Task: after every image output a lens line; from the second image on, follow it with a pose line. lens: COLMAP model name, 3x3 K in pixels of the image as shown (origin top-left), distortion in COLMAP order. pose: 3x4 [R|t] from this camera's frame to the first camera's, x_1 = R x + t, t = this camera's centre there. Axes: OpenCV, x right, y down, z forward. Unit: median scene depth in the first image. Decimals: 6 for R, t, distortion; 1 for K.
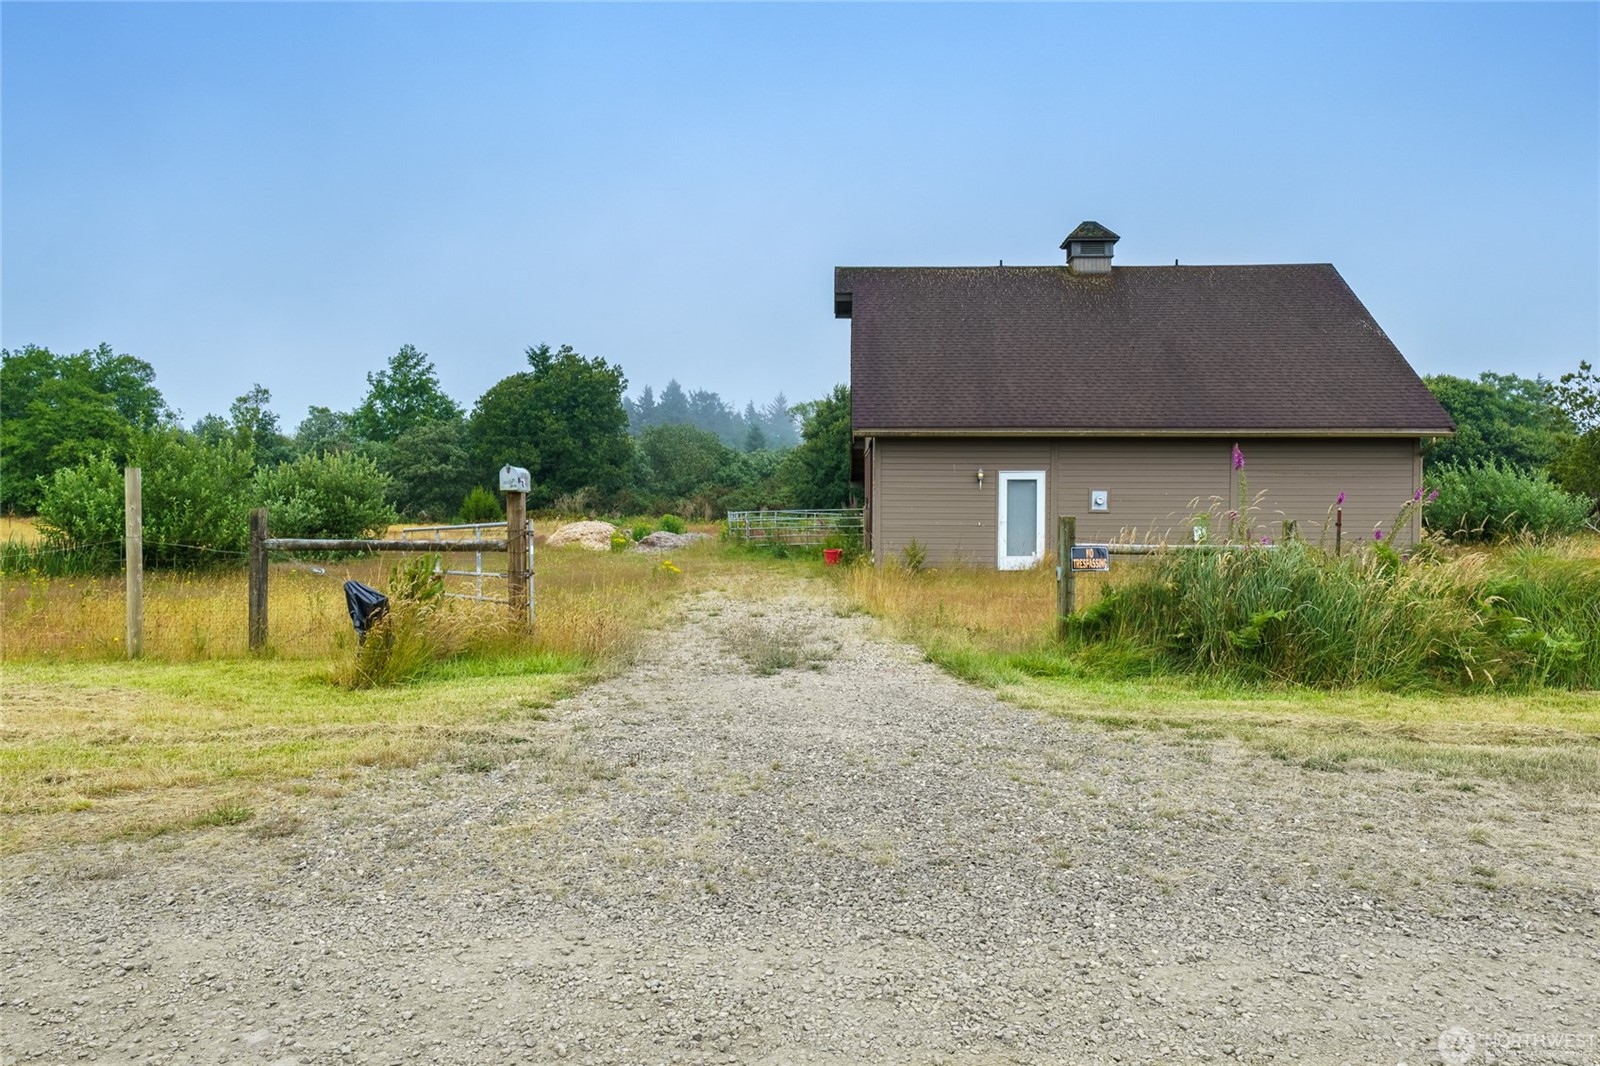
lens RADIAL K [[1188.1, 0, 800.0], [0, 1188.1, 533.0], [0, 0, 1]] dist [-0.002161, 0.104820]
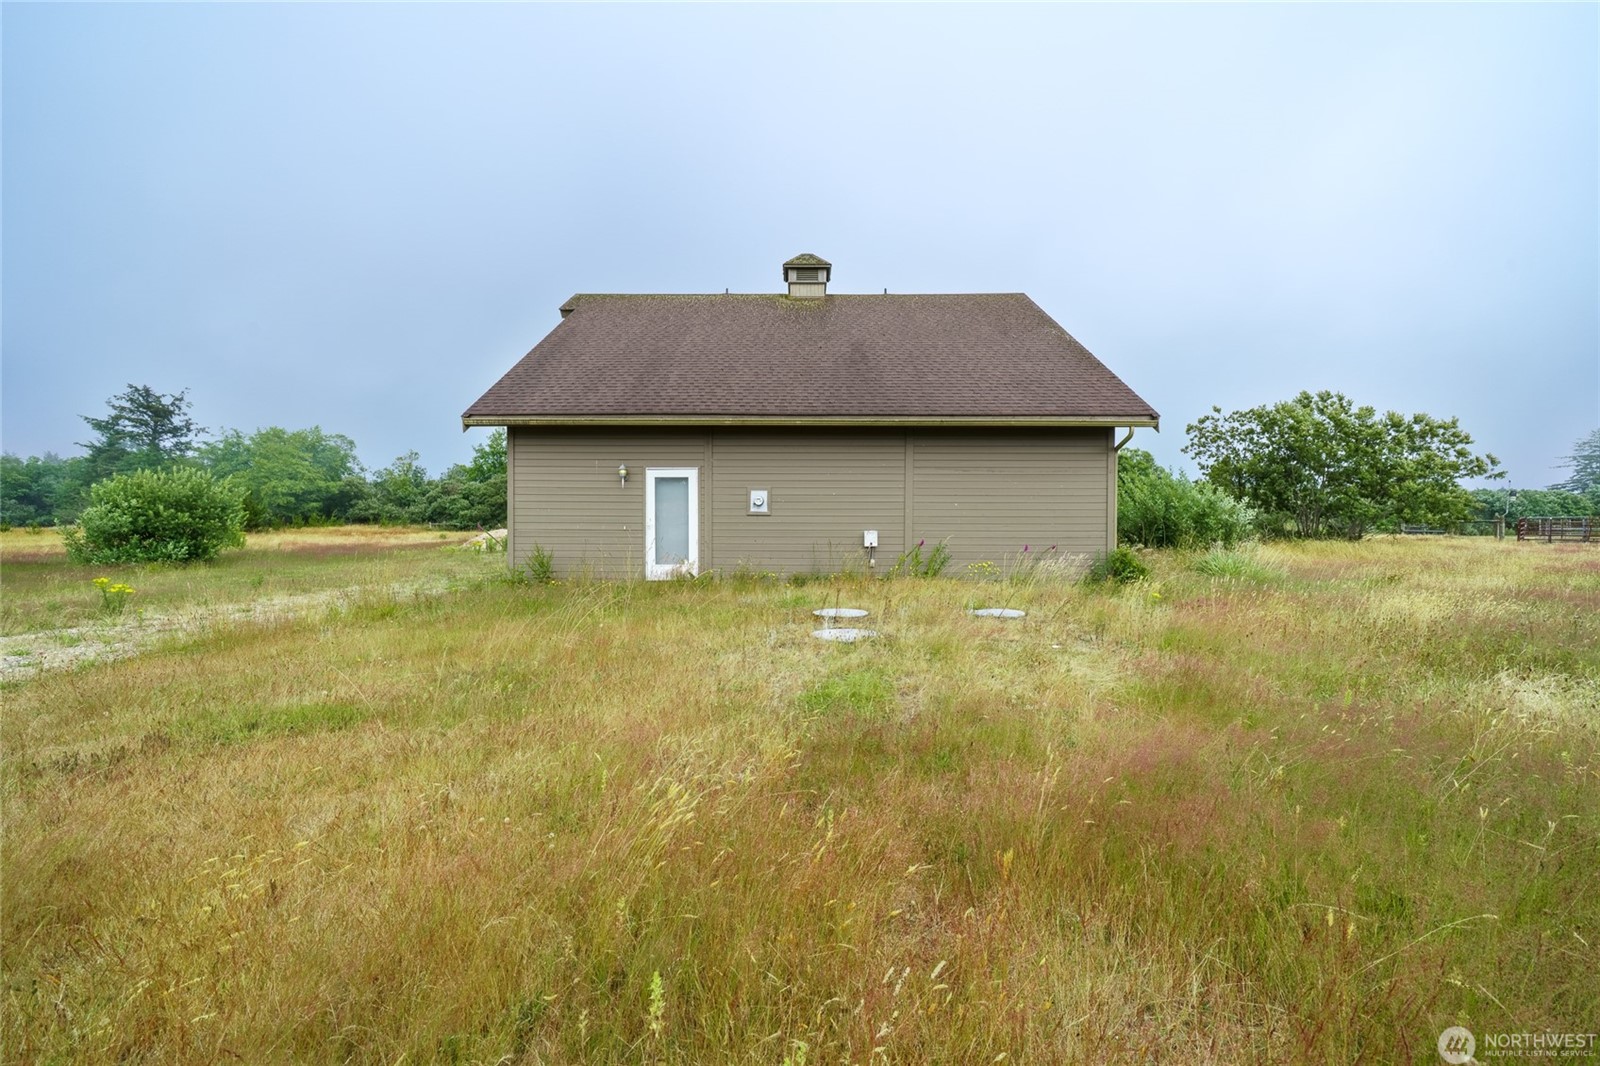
lens RADIAL K [[582.6, 0, 794.0], [0, 582.6, 528.2], [0, 0, 1]] dist [-0.002524, -0.000318]
pose [[0.999888, 0.000062, 0.014986, 0.255789], [0.000159, 0.999892, -0.014709, -0.000904], [-0.014985, 0.014710, 0.999780, 0.534383]]
